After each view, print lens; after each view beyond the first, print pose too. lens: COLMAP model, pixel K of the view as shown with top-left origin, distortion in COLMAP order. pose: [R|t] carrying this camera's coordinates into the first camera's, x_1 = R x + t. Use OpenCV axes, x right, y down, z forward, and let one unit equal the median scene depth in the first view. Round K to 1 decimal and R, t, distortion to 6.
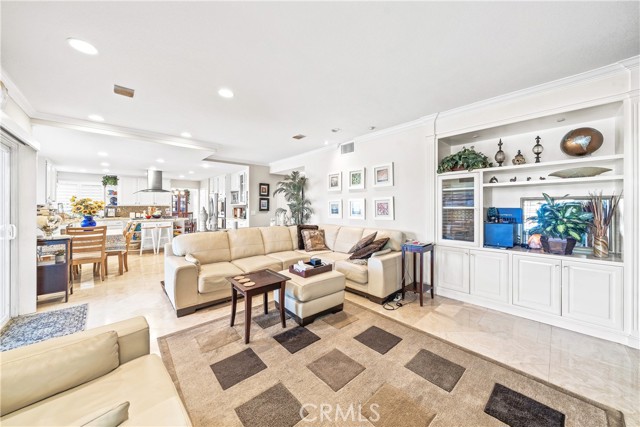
lens RADIAL K [[224.8, 0, 320.0], [0, 224.8, 213.5], [0, 0, 1]] dist [-0.000815, -0.000065]
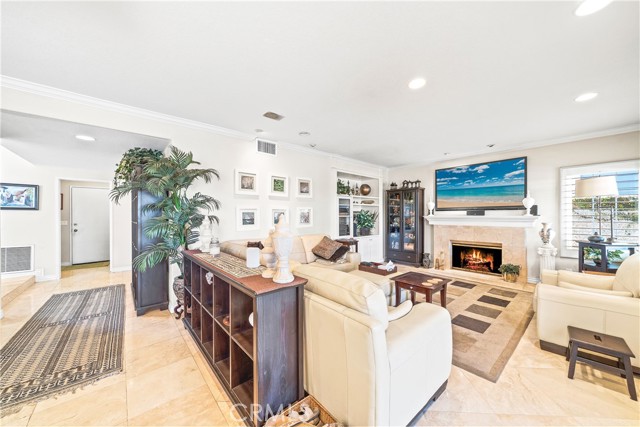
lens RADIAL K [[224.8, 0, 320.0], [0, 224.8, 213.5], [0, 0, 1]] dist [-0.000815, -0.000065]
pose [[0.018701, 0.007427, 0.999798, -0.848185], [0.029399, 0.999536, -0.007975, -0.028297], [-0.999393, 0.029542, 0.018474, 0.907961]]
